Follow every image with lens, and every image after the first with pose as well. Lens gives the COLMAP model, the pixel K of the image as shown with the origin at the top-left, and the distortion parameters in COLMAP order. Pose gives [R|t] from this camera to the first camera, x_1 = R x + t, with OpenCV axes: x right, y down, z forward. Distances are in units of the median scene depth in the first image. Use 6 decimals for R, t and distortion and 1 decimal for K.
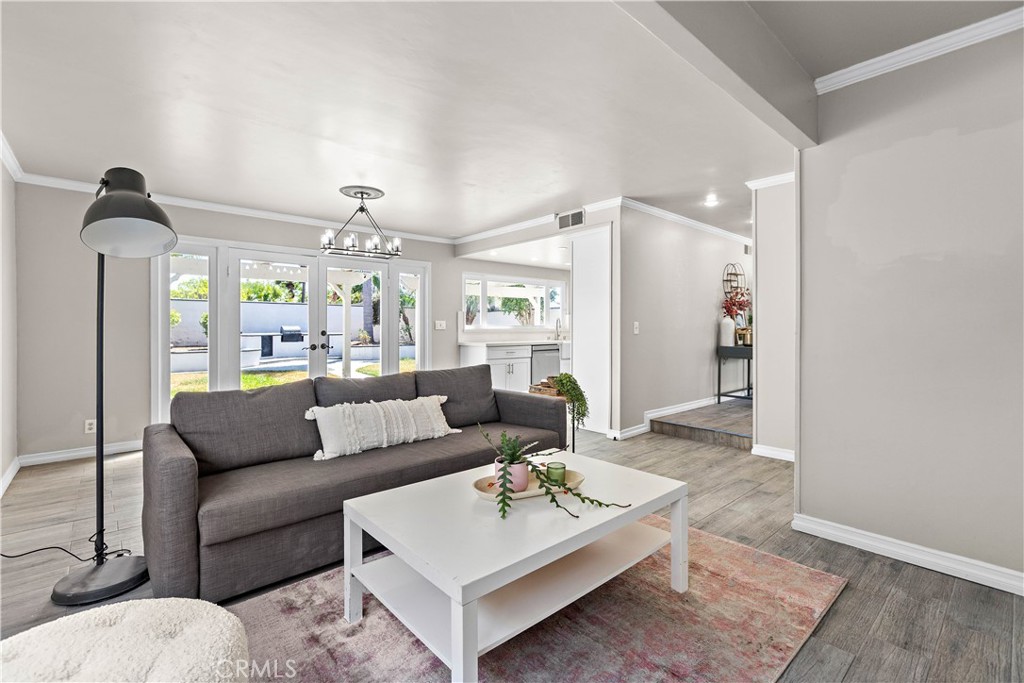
lens RADIAL K [[451.5, 0, 514.0], [0, 451.5, 333.4], [0, 0, 1]] dist [-0.001104, -0.000711]
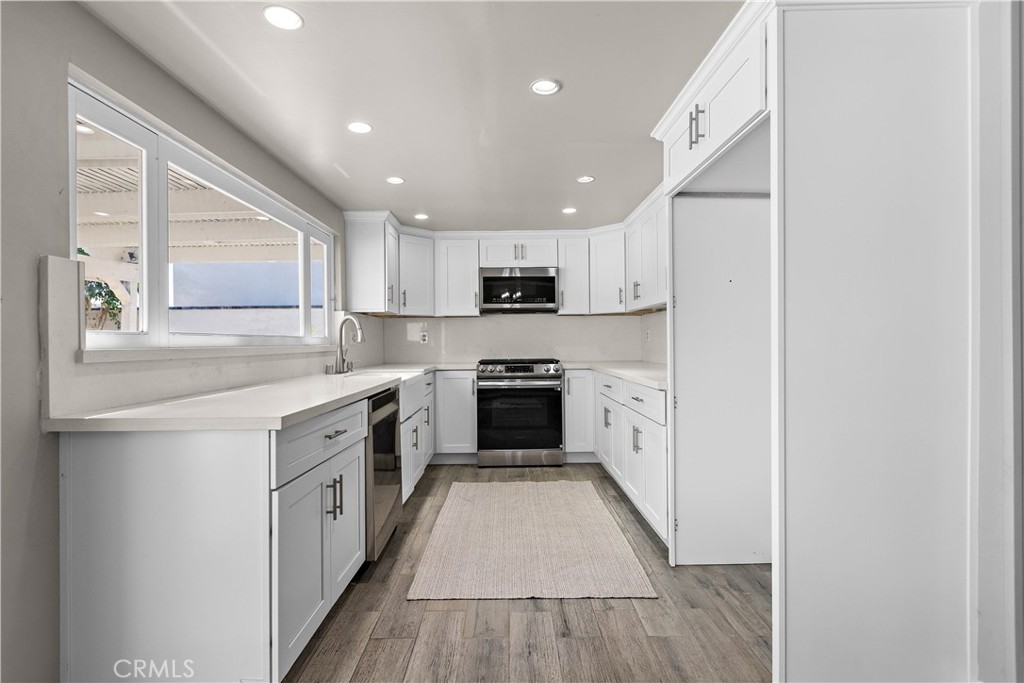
lens RADIAL K [[476.7, 0, 504.6], [0, 476.7, 343.8], [0, 0, 1]] dist [-0.012048, 0.000344]
pose [[0.670980, -0.005008, 0.741459, -0.063333], [0.014467, 0.999875, -0.006338, -0.003306], [-0.741335, 0.014979, 0.670968, 0.327585]]
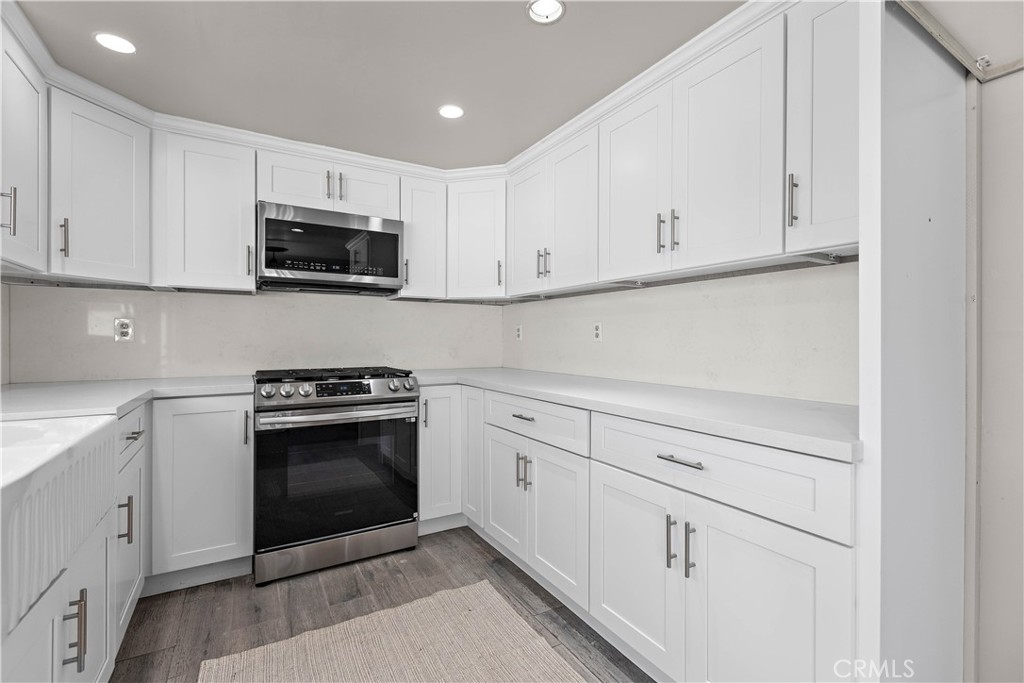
lens RADIAL K [[451.5, 0, 508.8], [0, 451.5, 339.6], [0, 0, 1]] dist [-0.001104, -0.000711]
pose [[0.203049, 0.003476, 0.979162, 0.020393], [0.007531, 0.999959, -0.005112, -0.005050], [-0.979140, 0.008412, 0.203015, 0.430593]]
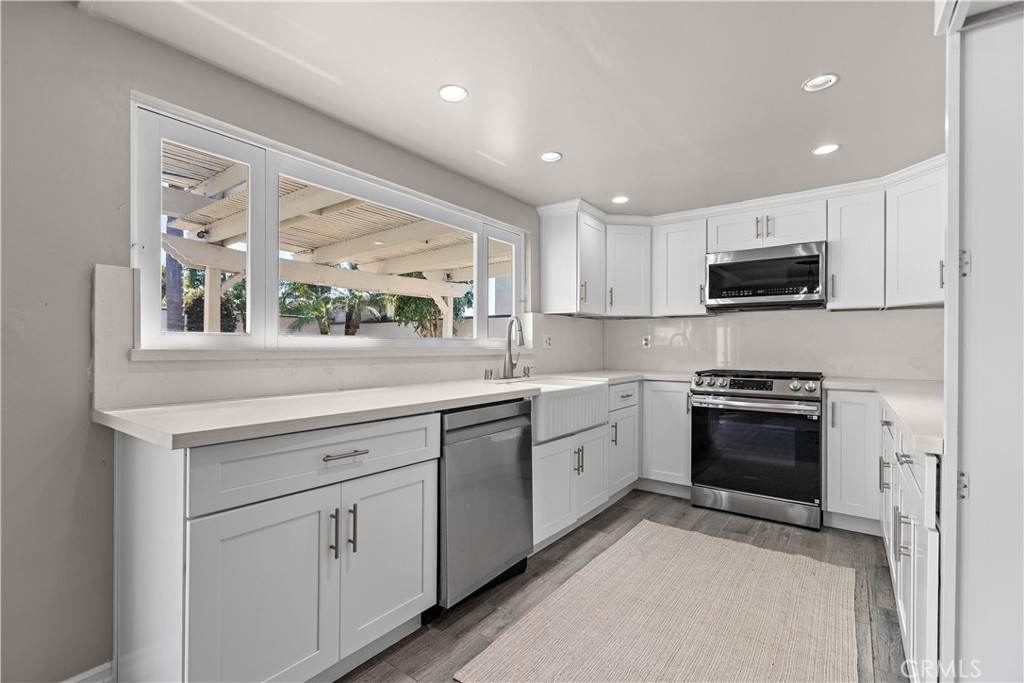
lens RADIAL K [[451.5, 0, 514.9], [0, 451.5, 348.4], [0, 0, 1]] dist [-0.001104, -0.000711]
pose [[0.978521, 0.007363, 0.206016, 0.012515], [-0.006000, 0.999956, -0.007241, -0.003809], [-0.206061, 0.005849, 0.978522, 0.339601]]
